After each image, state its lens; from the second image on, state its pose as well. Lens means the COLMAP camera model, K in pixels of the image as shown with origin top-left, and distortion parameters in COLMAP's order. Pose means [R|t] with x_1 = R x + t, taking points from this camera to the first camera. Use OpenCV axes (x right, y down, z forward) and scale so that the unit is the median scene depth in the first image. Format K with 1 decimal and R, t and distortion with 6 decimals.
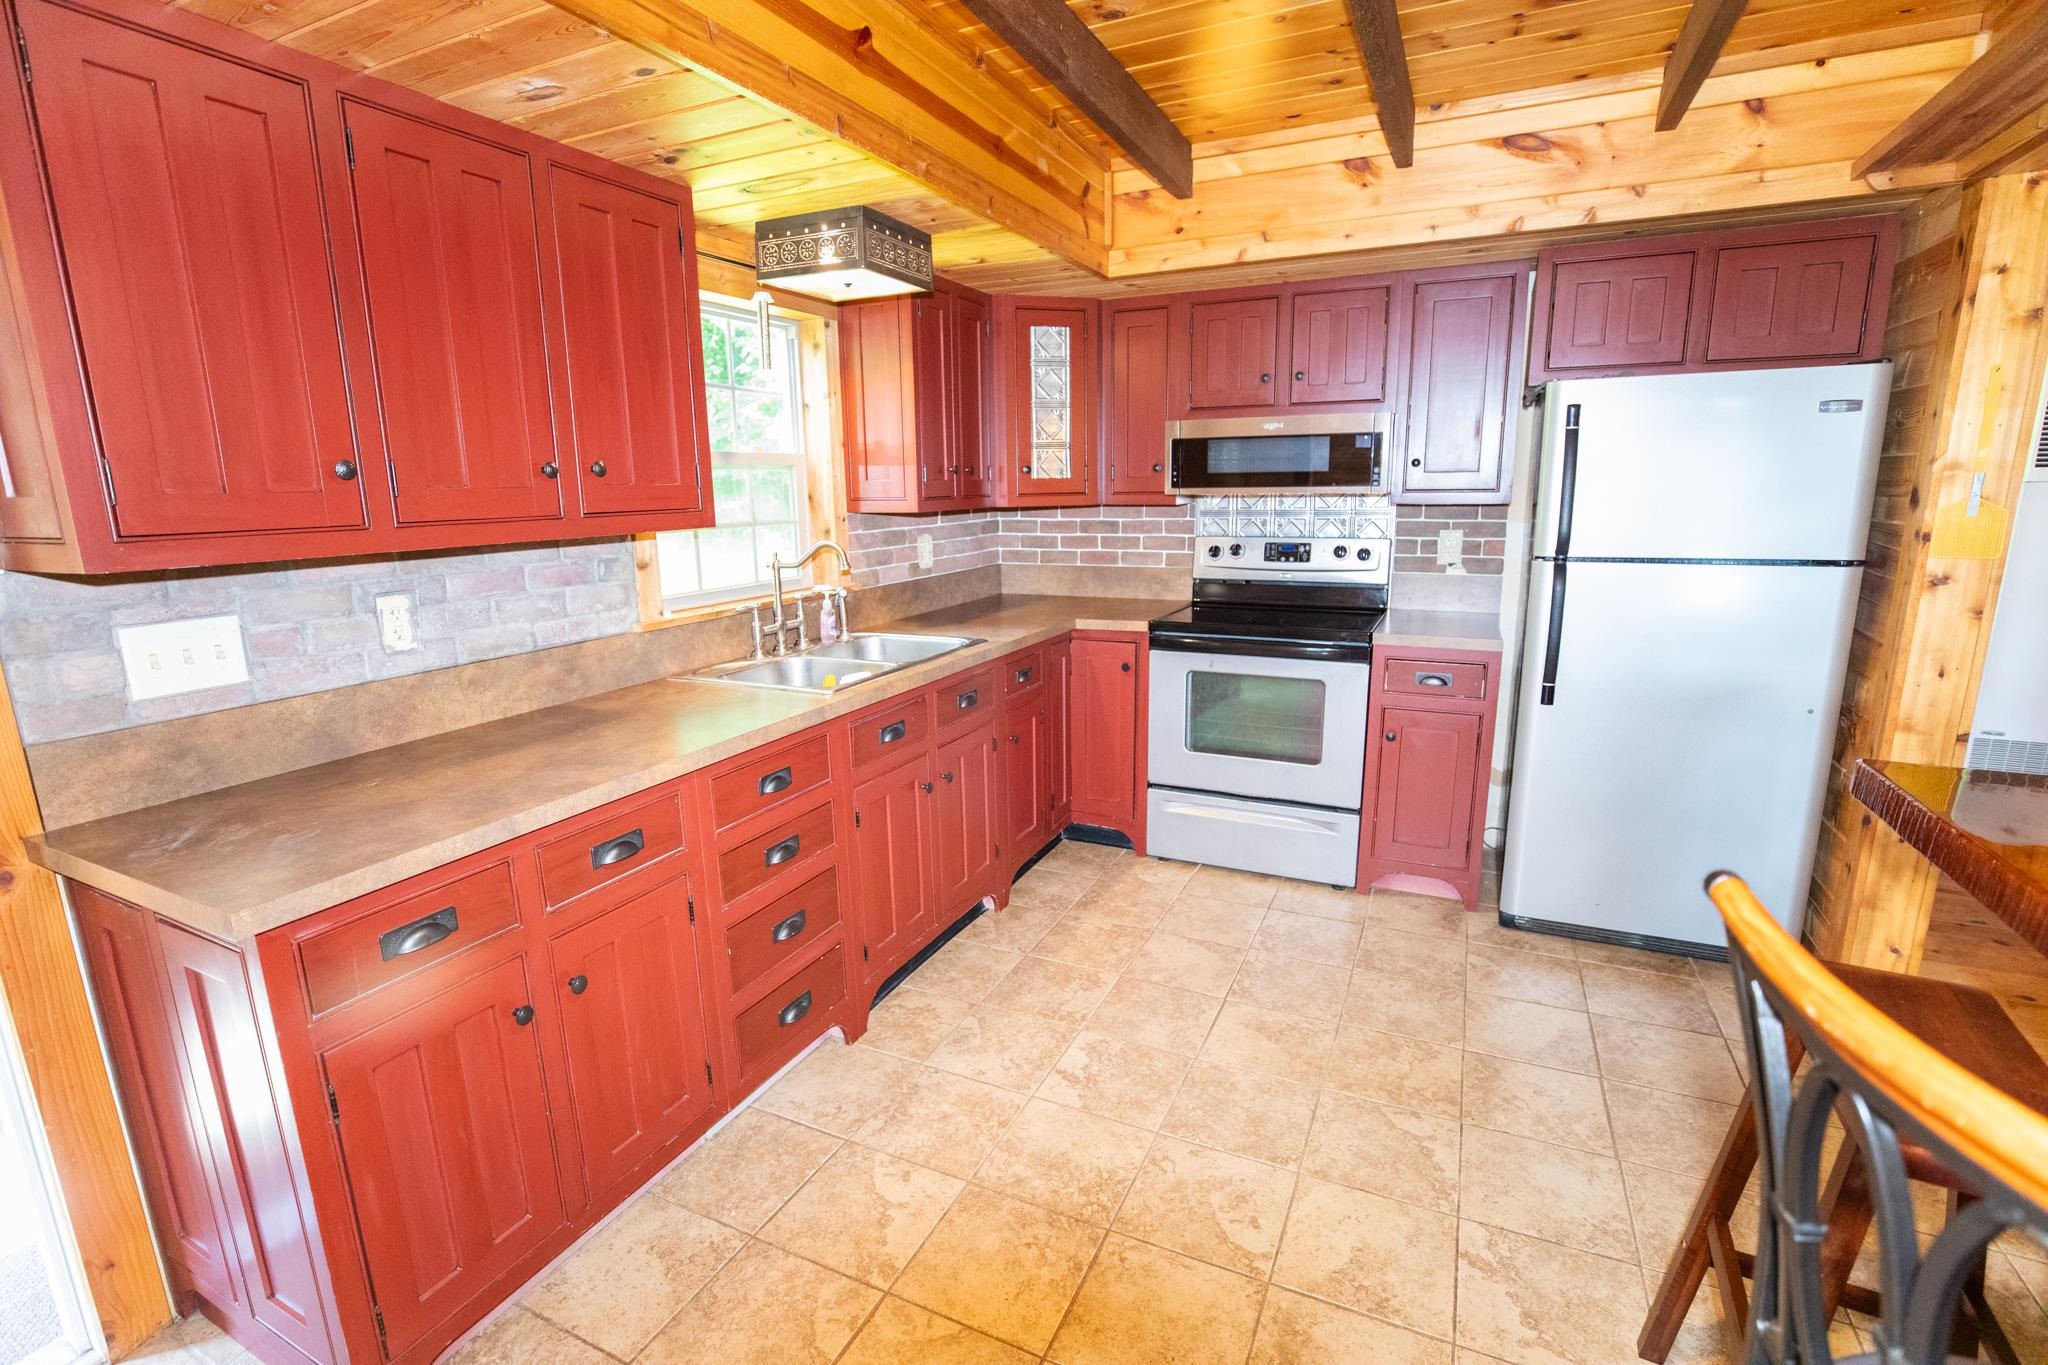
lens RADIAL K [[930.1, 0, 1018.3], [0, 930.1, 685.6], [0, 0, 1]] dist [-0.046547, 0.012968]
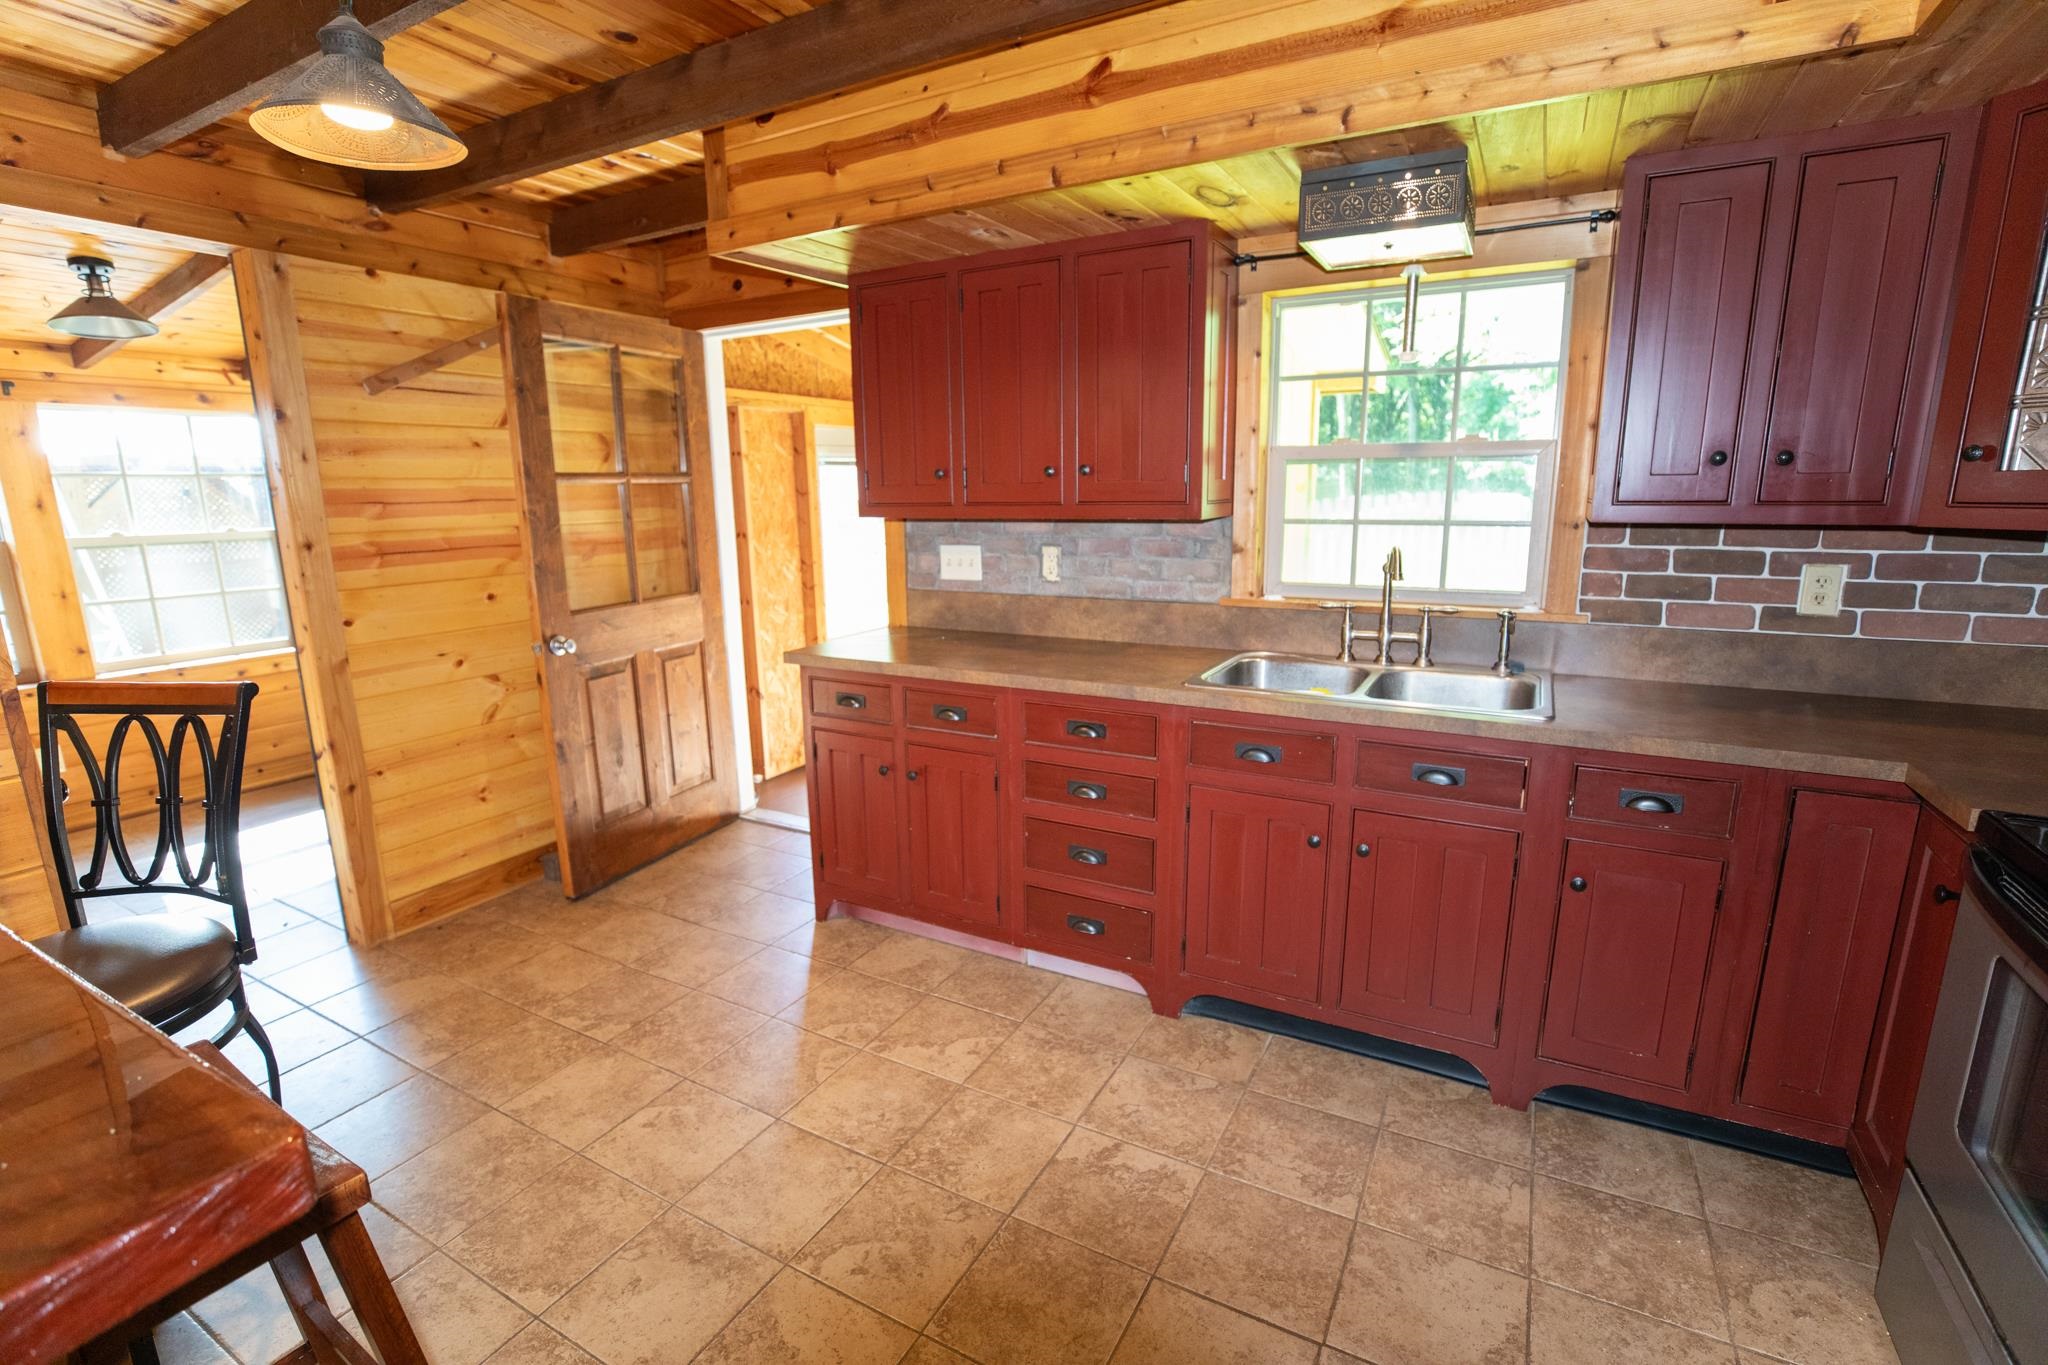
lens RADIAL K [[930.1, 0, 1018.3], [0, 930.1, 685.6], [0, 0, 1]] dist [-0.046547, 0.012968]
pose [[-0.056171, 0.228348, -0.971958, 0.795724], [-0.194590, 0.952323, 0.234981, -0.192949], [0.979275, 0.202332, -0.009059, 0.803779]]
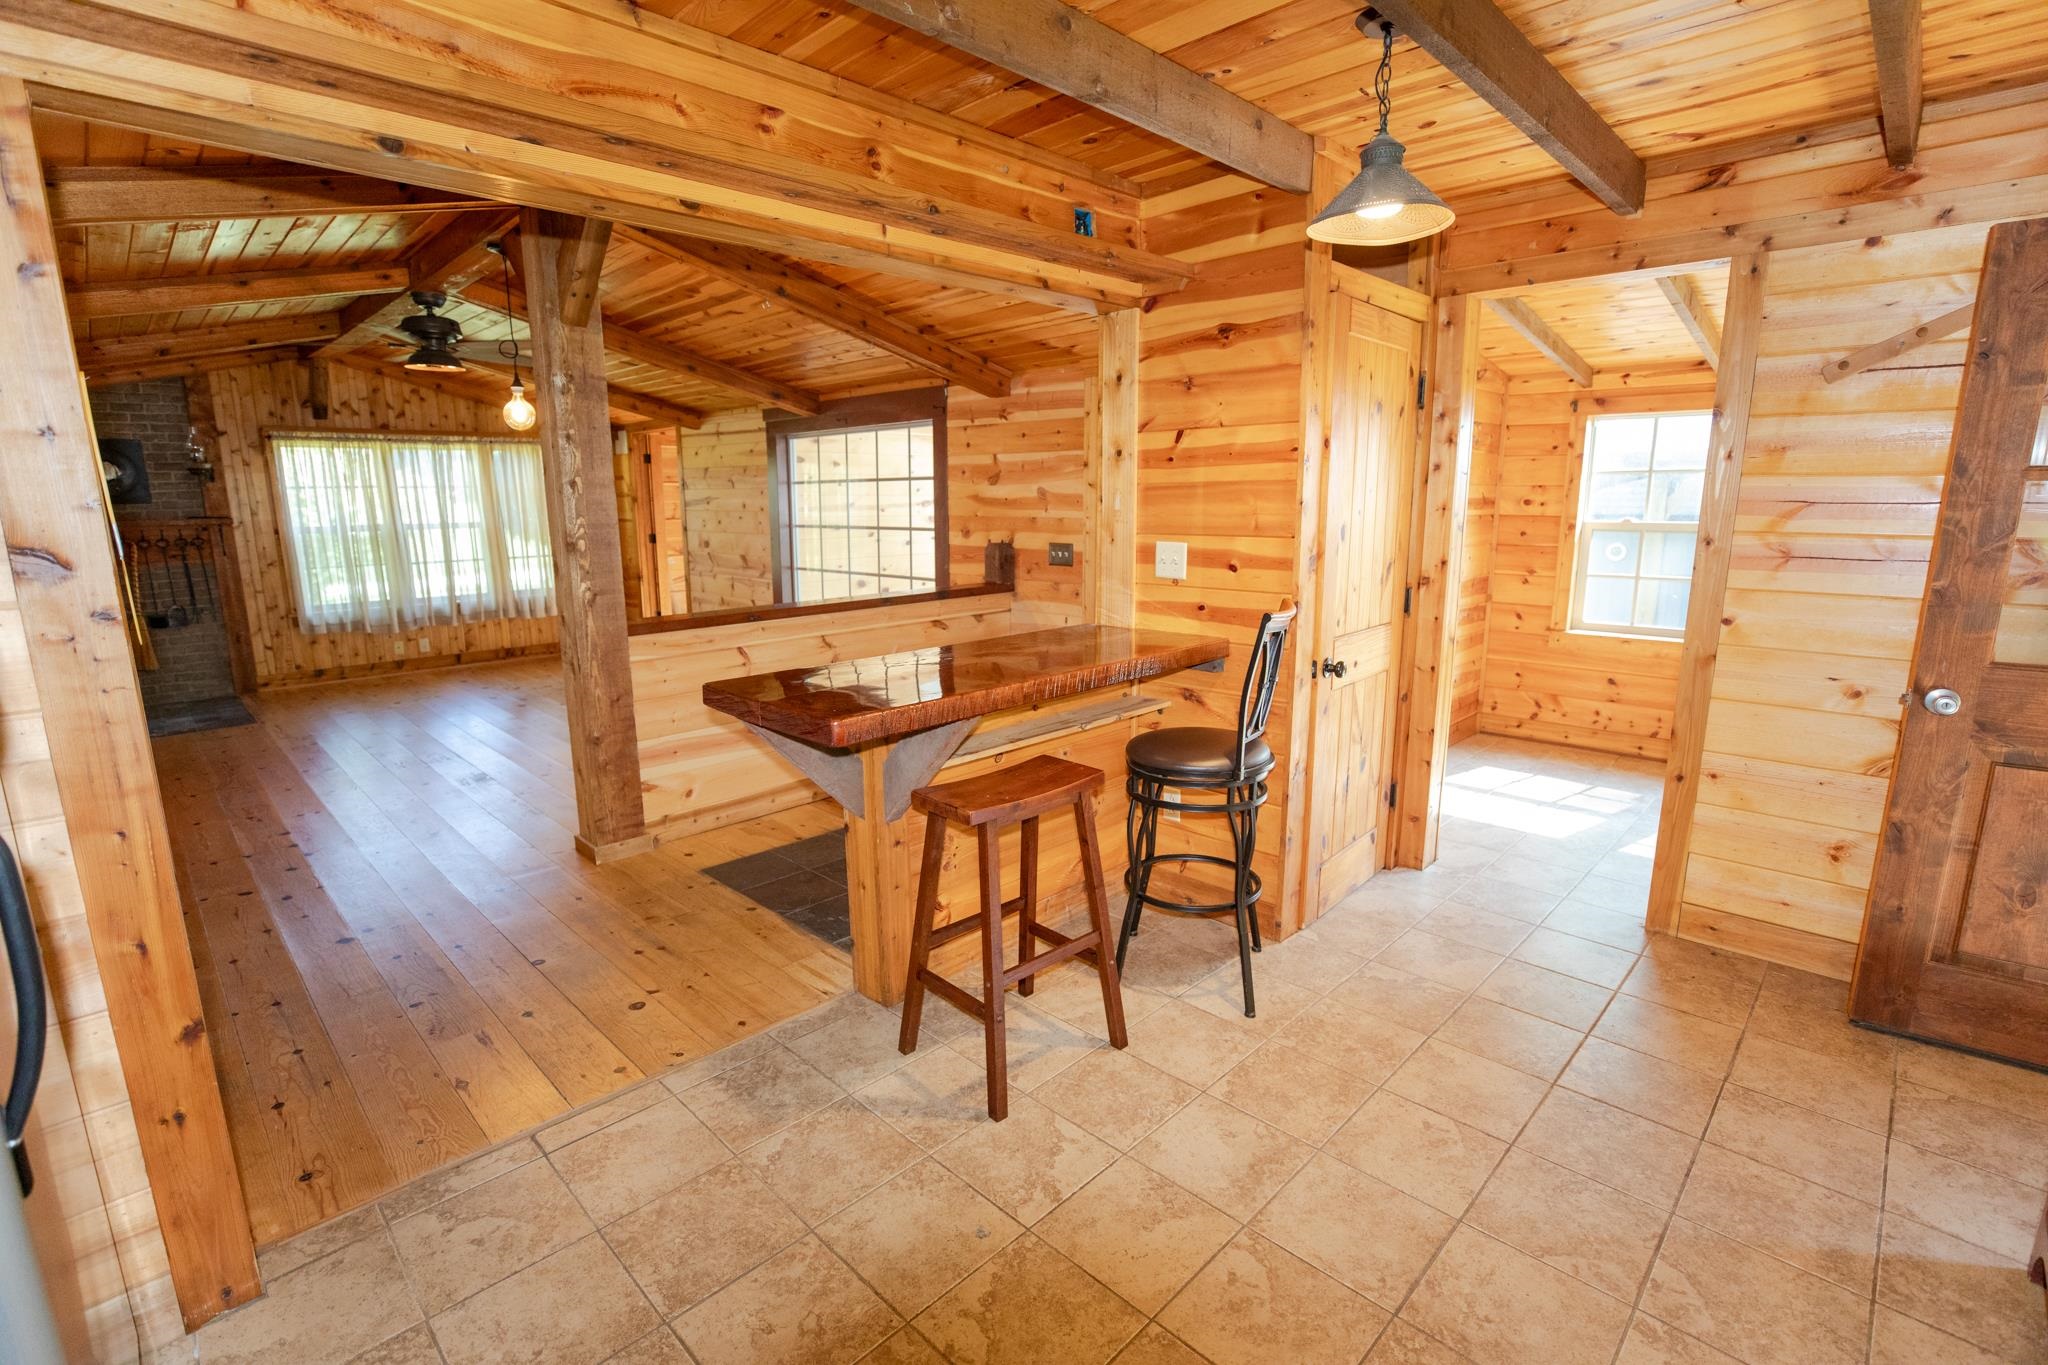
lens RADIAL K [[930.1, 0, 1018.3], [0, 930.1, 685.6], [0, 0, 1]] dist [-0.046547, 0.012968]
pose [[-0.944155, -0.037574, 0.327353, 0.139865], [0.095714, 0.919364, 0.381586, -0.283914], [-0.315294, 0.391609, -0.864426, 1.268223]]
